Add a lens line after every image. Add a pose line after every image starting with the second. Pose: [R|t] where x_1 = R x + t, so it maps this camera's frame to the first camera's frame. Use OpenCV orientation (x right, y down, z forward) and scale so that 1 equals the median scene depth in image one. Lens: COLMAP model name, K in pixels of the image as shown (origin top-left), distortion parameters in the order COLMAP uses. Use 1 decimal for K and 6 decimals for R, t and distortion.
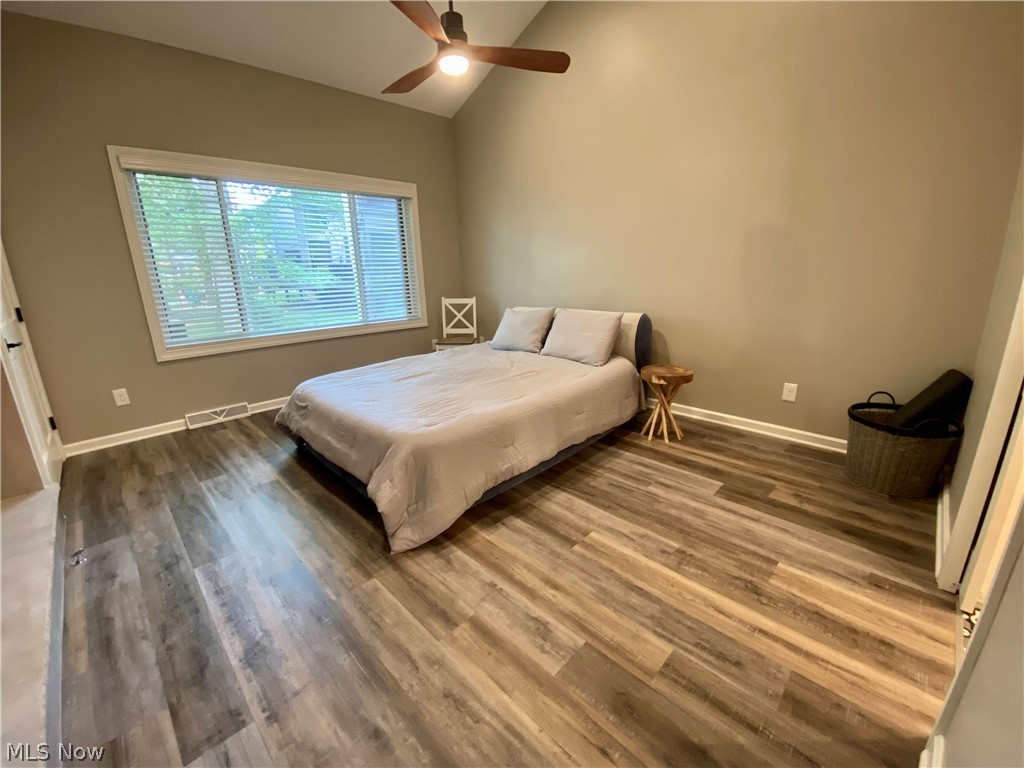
lens RADIAL K [[425.5, 0, 495.7], [0, 425.5, 381.0], [0, 0, 1]] dist [-0.001044, -0.005438]
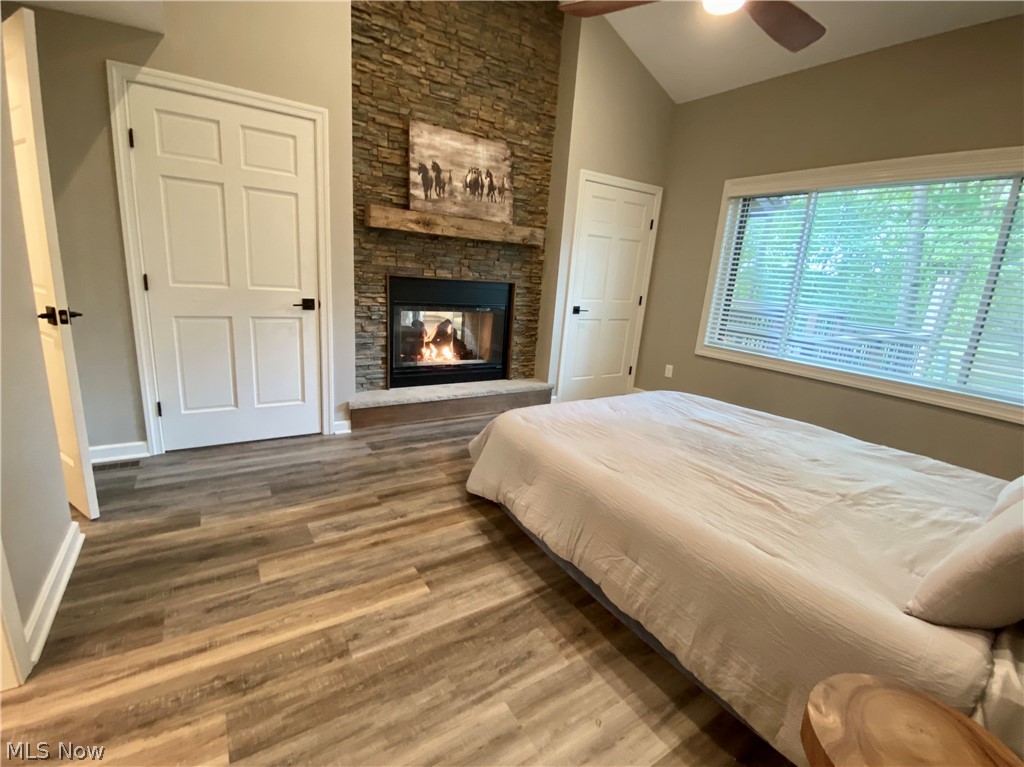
lens RADIAL K [[454.8, 0, 493.3], [0, 454.8, 373.9], [0, 0, 1]] dist [-0.001780, -0.008404]
pose [[-0.214858, 0.234235, -0.948140, 1.053418], [-0.328362, 0.896973, 0.296004, -0.349836], [0.919791, 0.374932, -0.115807, 1.211160]]
